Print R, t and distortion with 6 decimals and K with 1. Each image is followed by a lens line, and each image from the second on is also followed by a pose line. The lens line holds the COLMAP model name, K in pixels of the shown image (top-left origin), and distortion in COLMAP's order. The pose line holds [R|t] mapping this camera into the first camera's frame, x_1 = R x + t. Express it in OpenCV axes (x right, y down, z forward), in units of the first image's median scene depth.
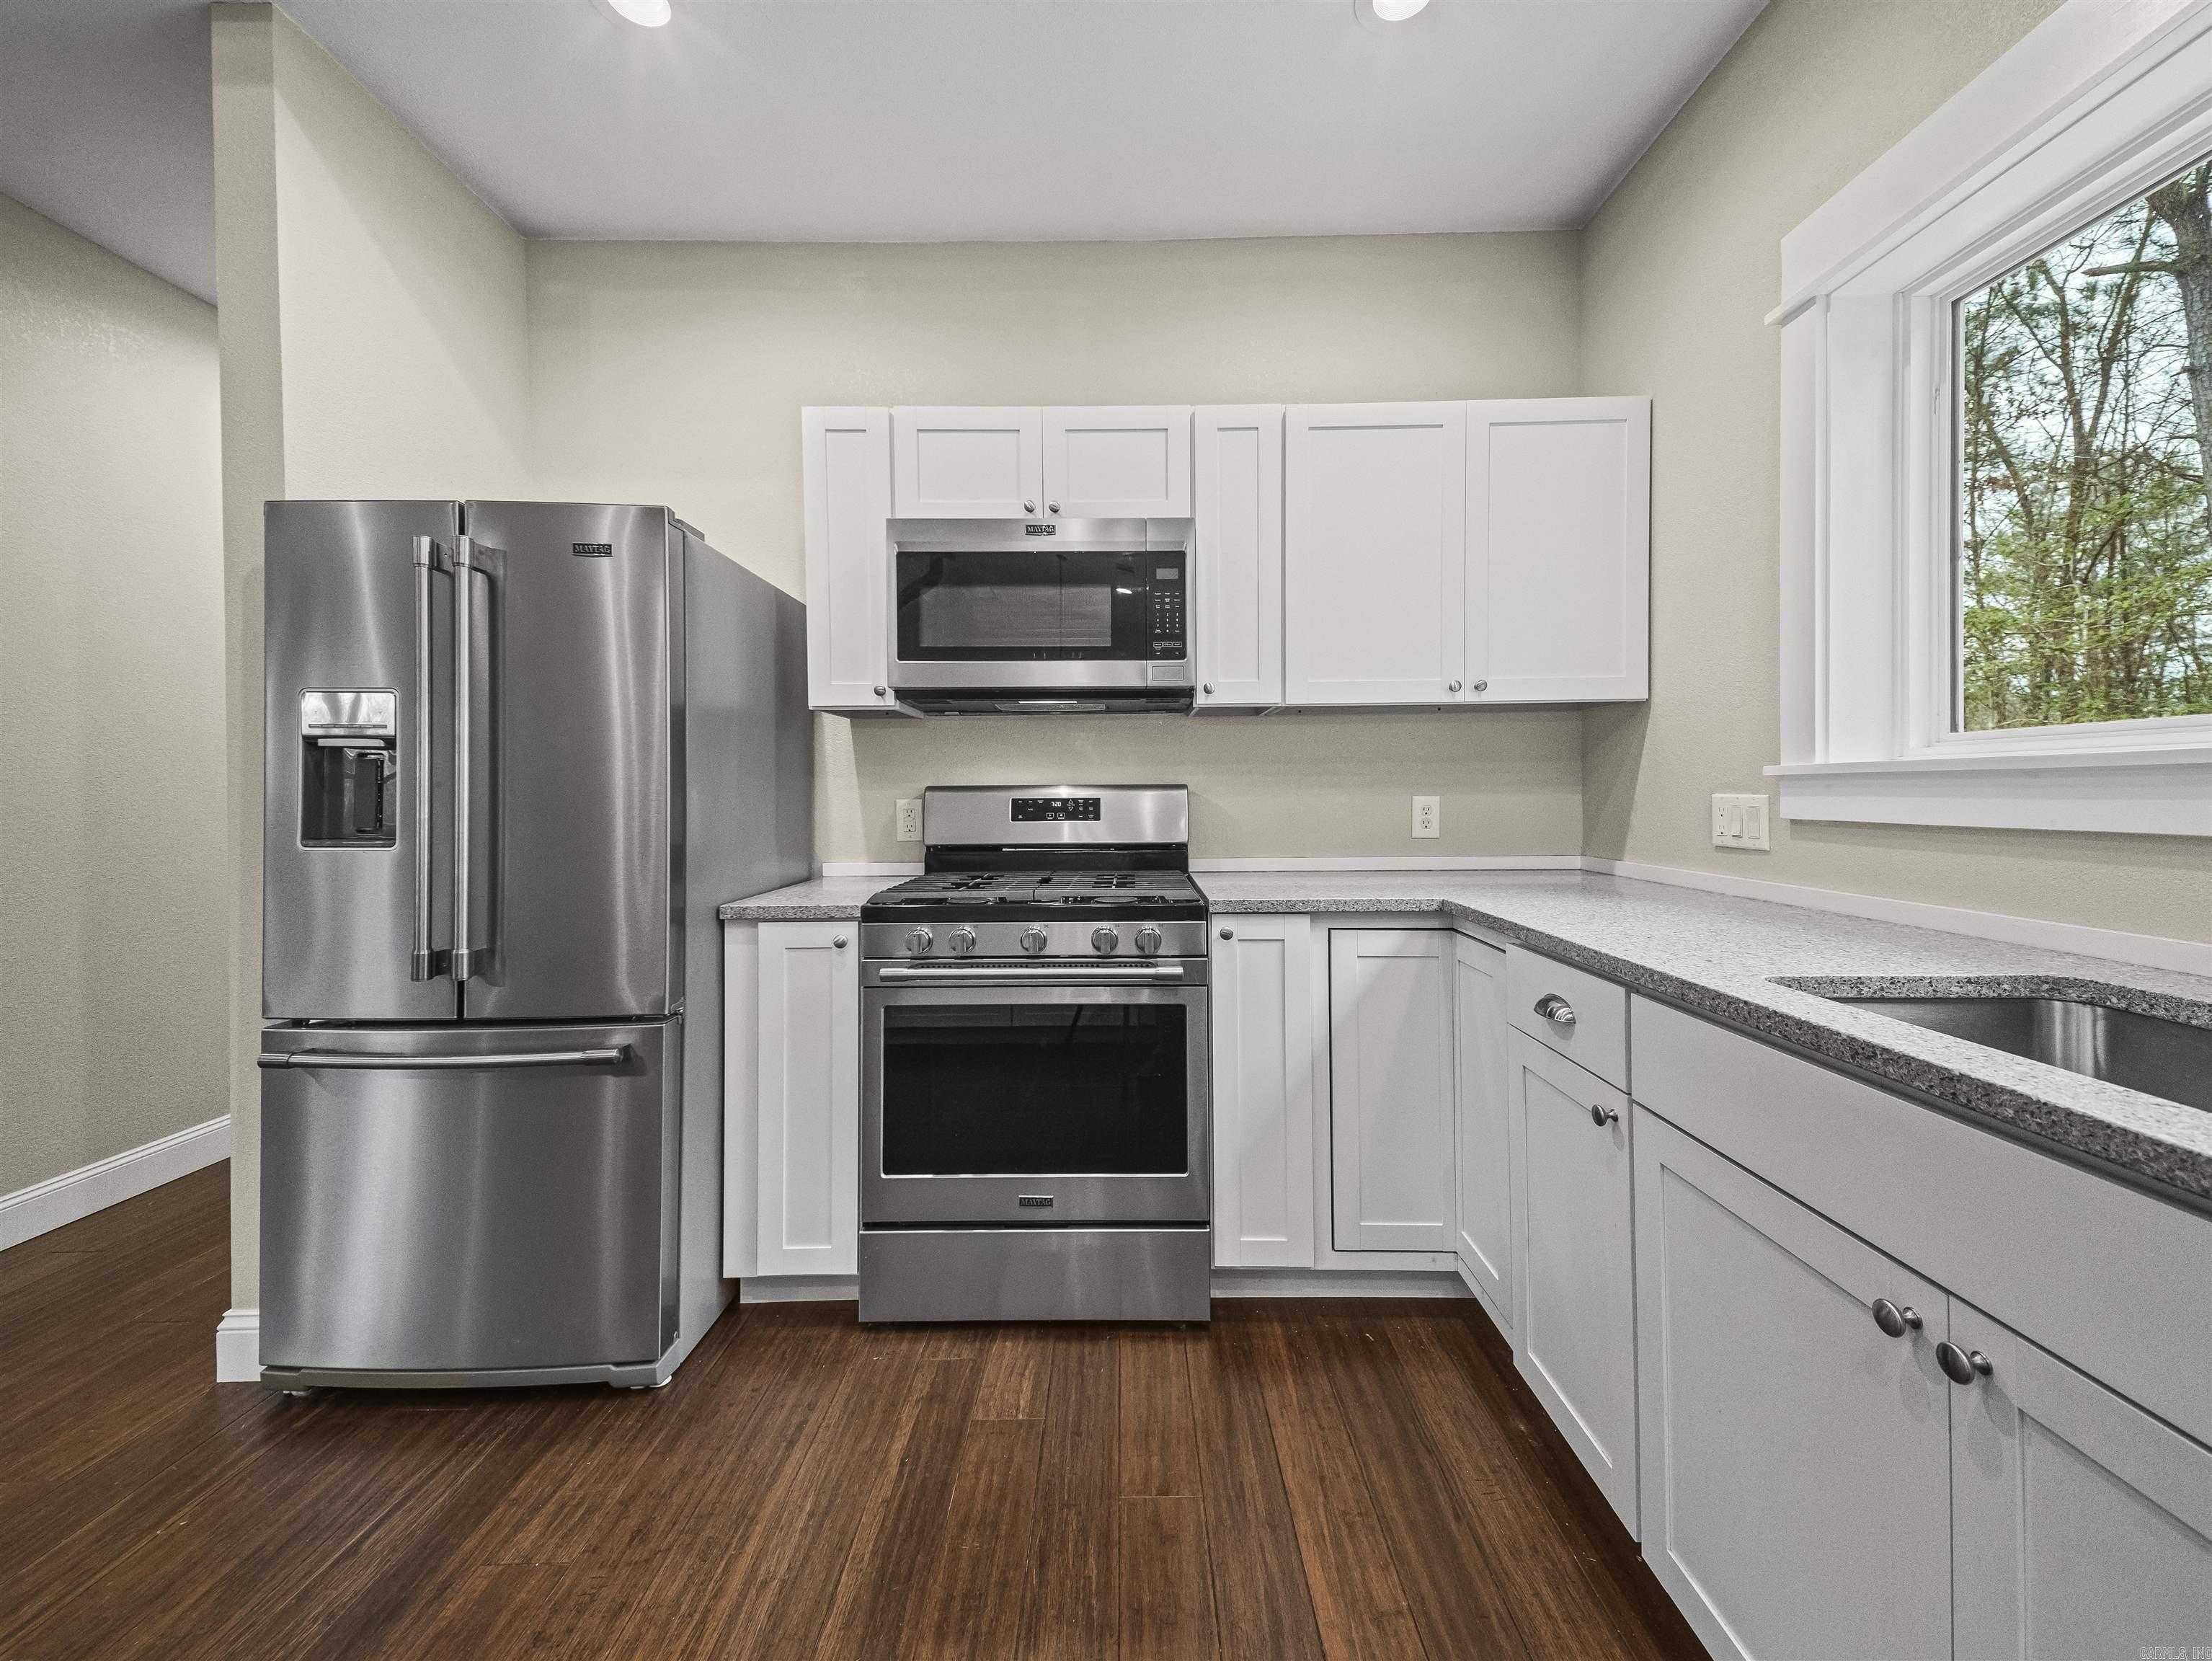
lens RADIAL K [[830.5, 0, 1087.0], [0, 830.5, 807.6], [0, 0, 1]] dist [0.024917, 0.000073]
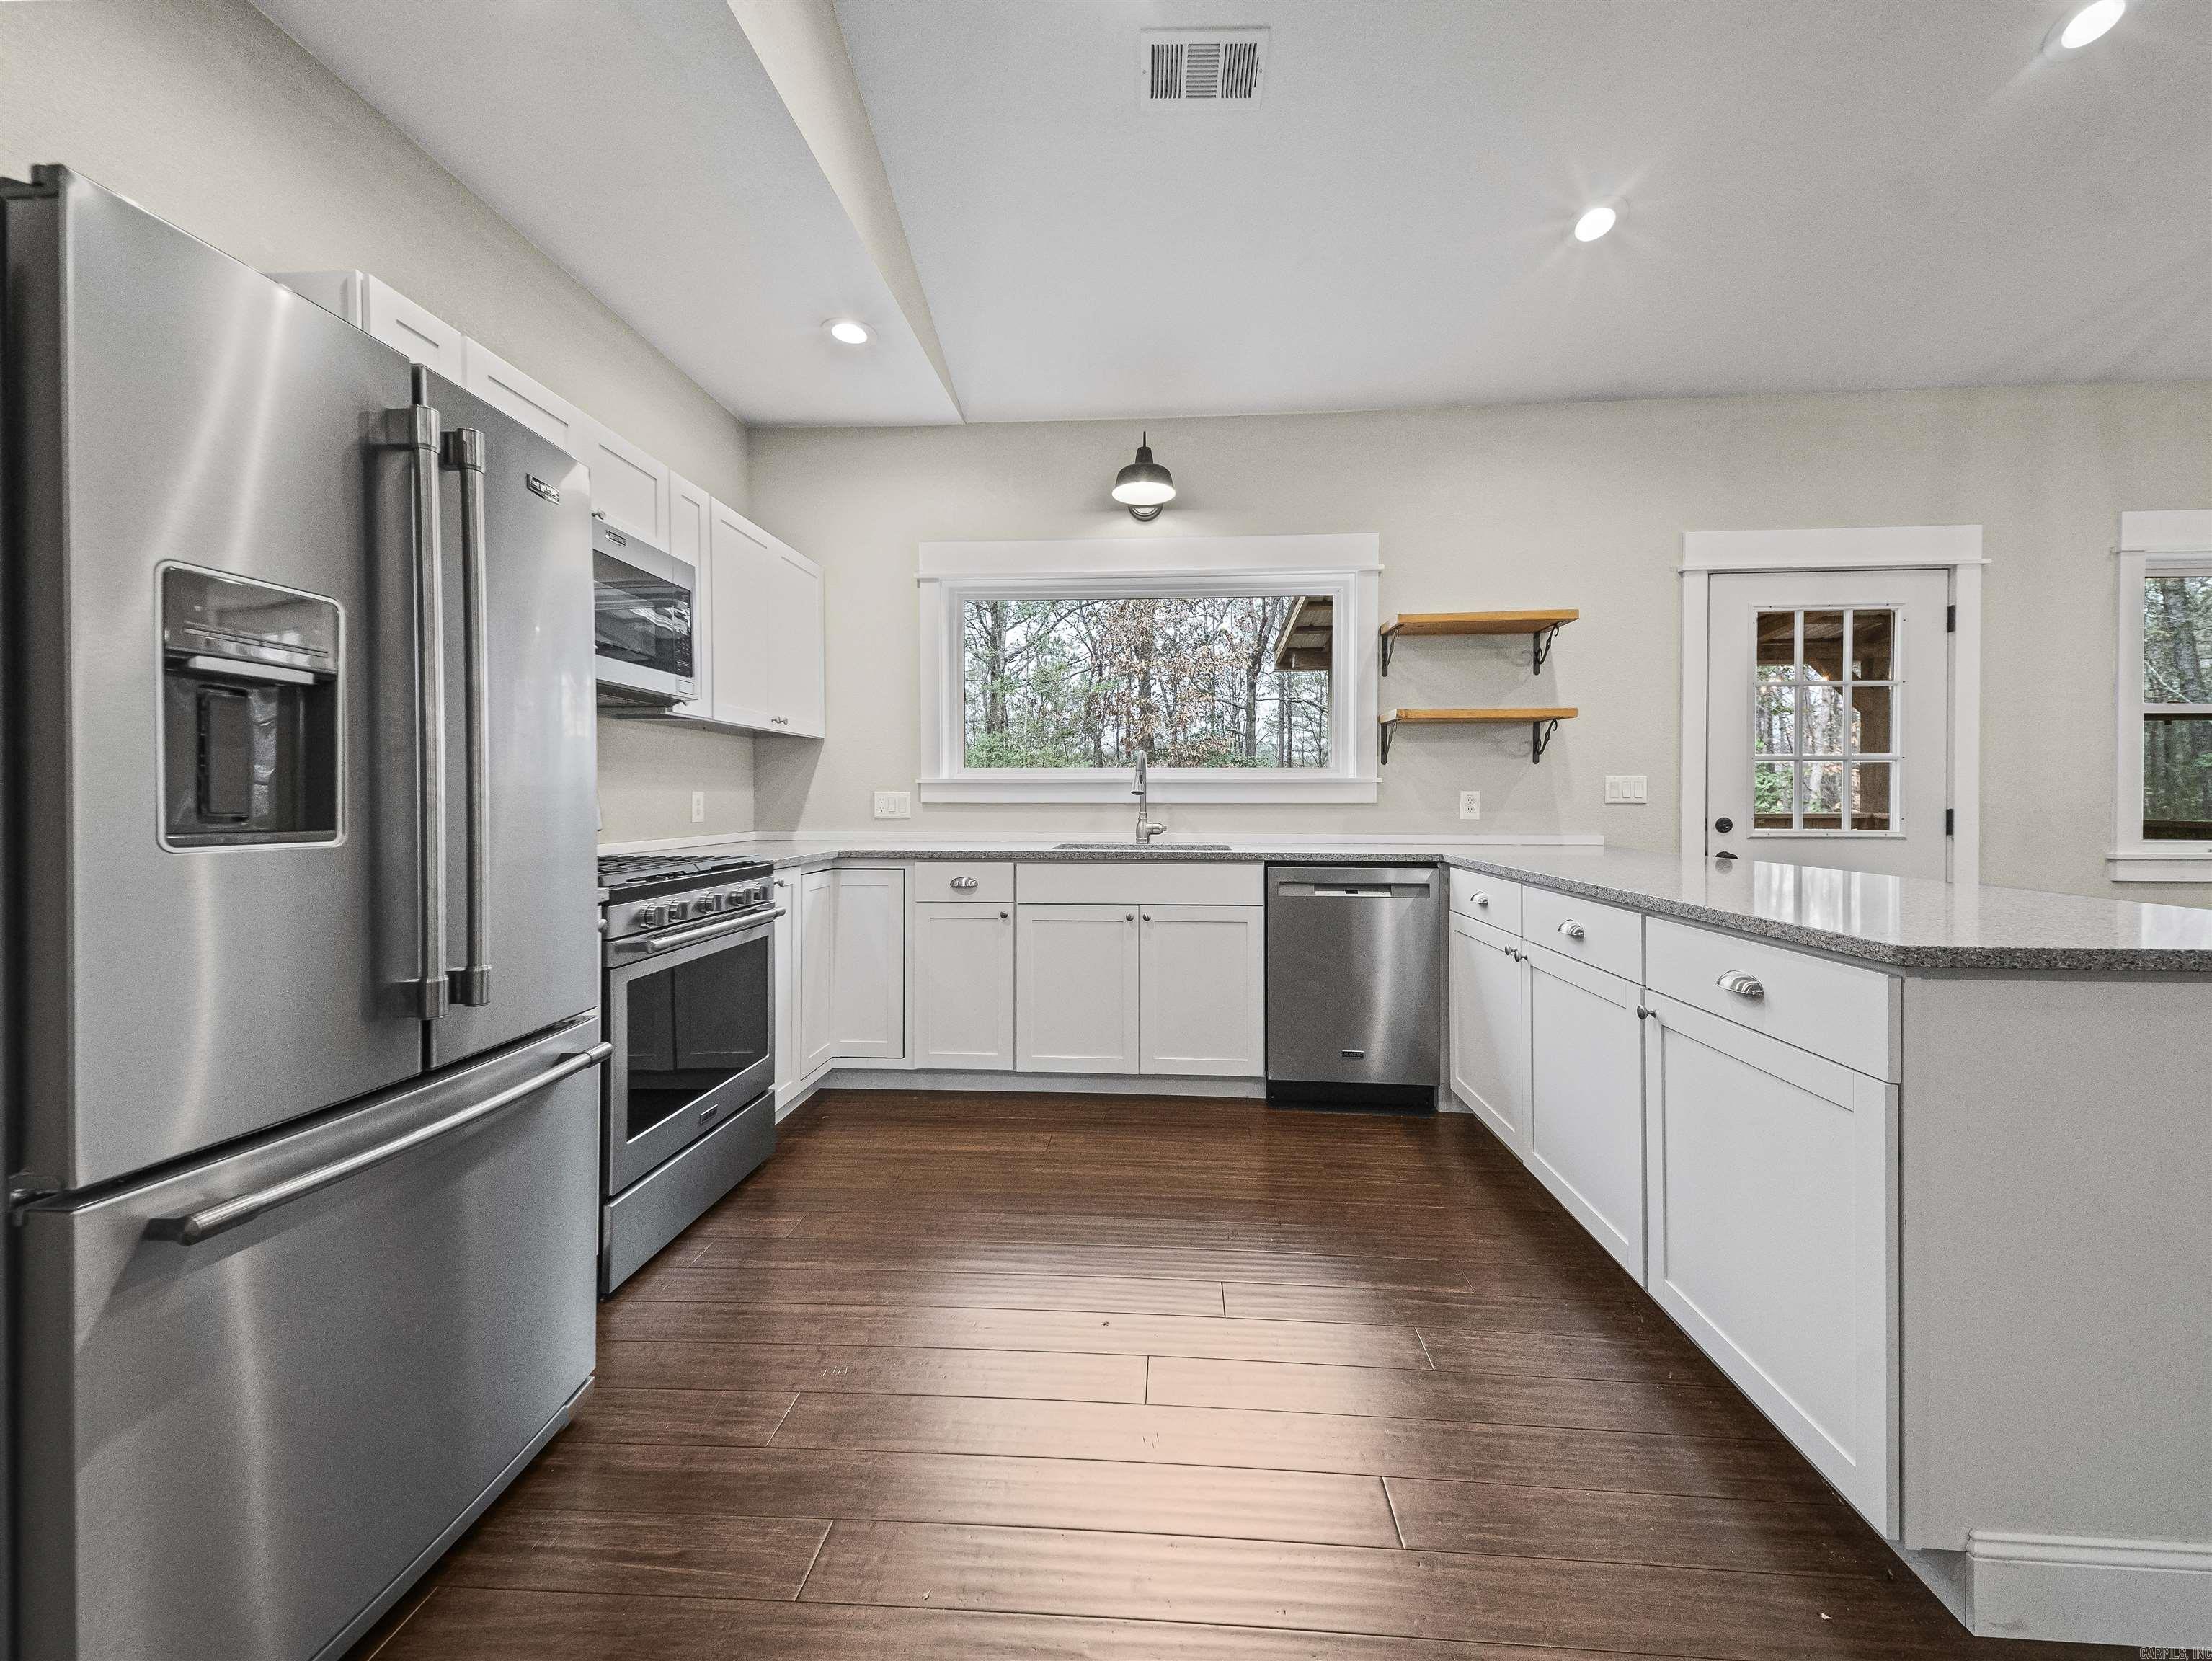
lens RADIAL K [[855.0, 0, 1120.7], [0, 855.0, 816.3], [0, 0, 1]] dist [0.035349, 0.000212]
pose [[0.066166, -0.013311, 0.997720, -1.282496], [0.011857, 0.999851, 0.012553, 0.023864], [-0.997738, 0.010999, 0.066313, 0.305011]]
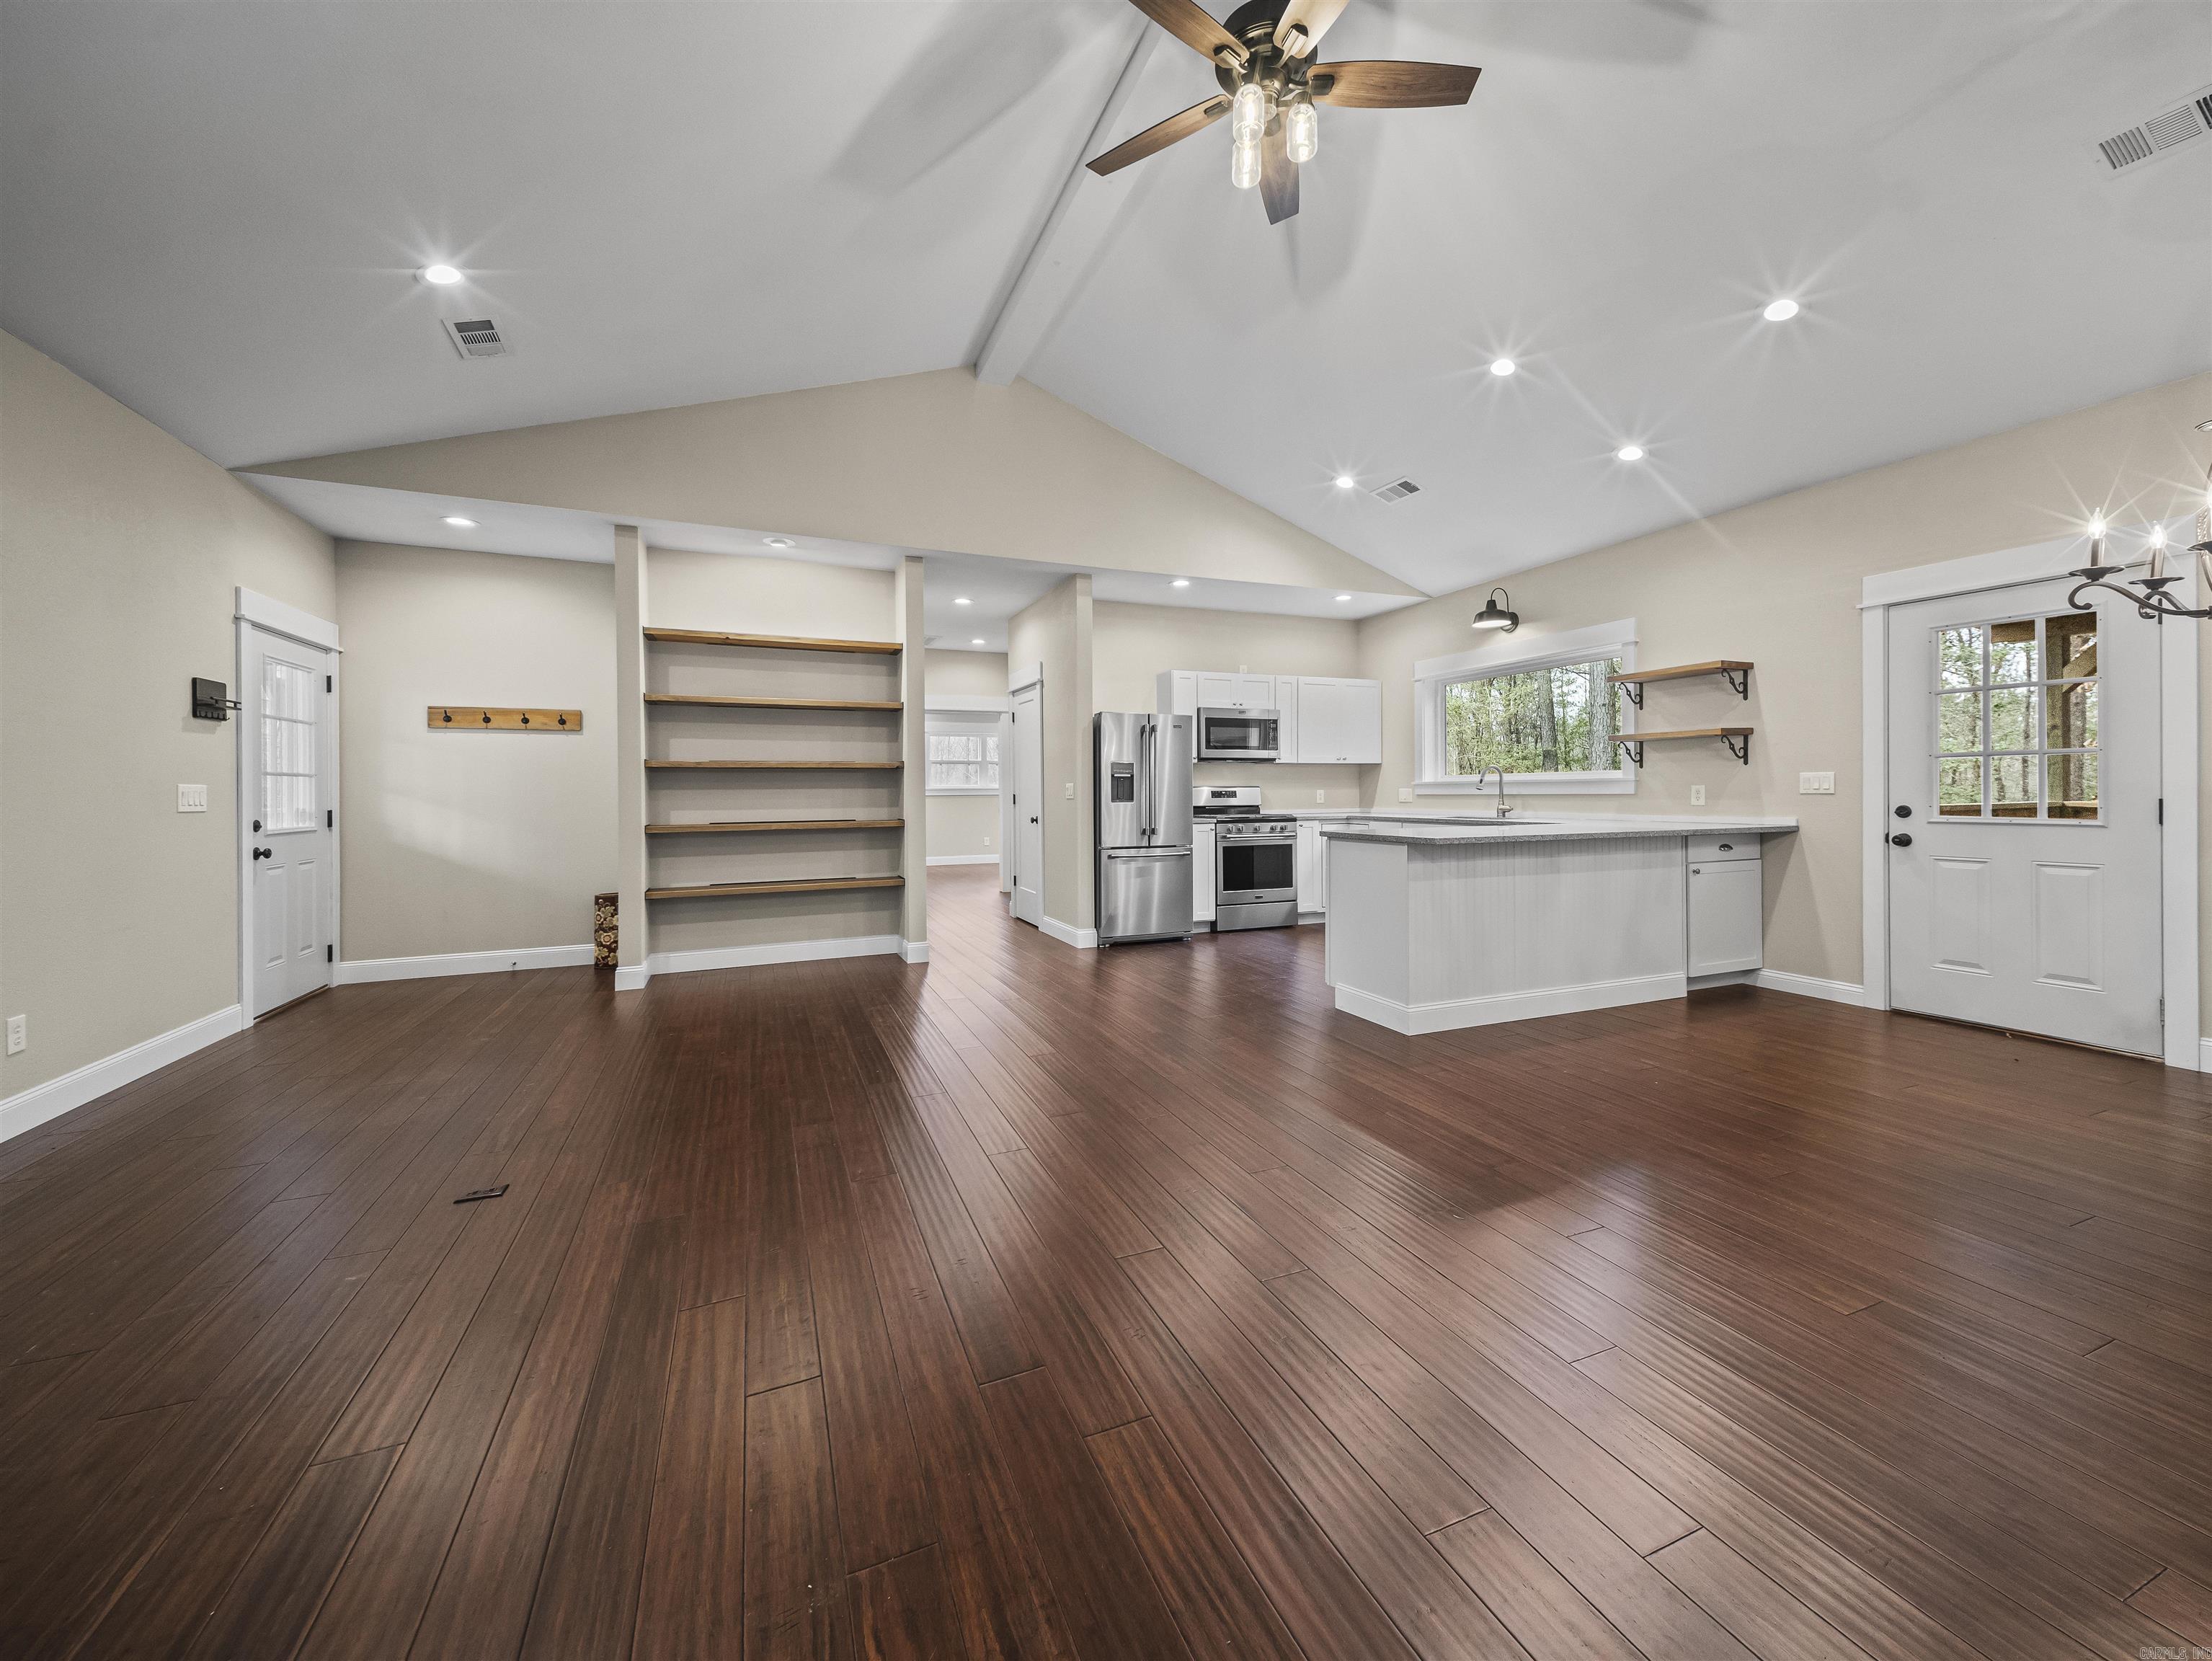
lens RADIAL K [[855.0, 0, 1092.6], [0, 855.0, 799.1], [0, 0, 1]] dist [0.035349, 0.000212]
pose [[0.928893, -0.003821, 0.370329, -2.165688], [0.006543, 0.999960, -0.006093, 0.048937], [-0.370291, 0.008082, 0.928881, -2.298018]]
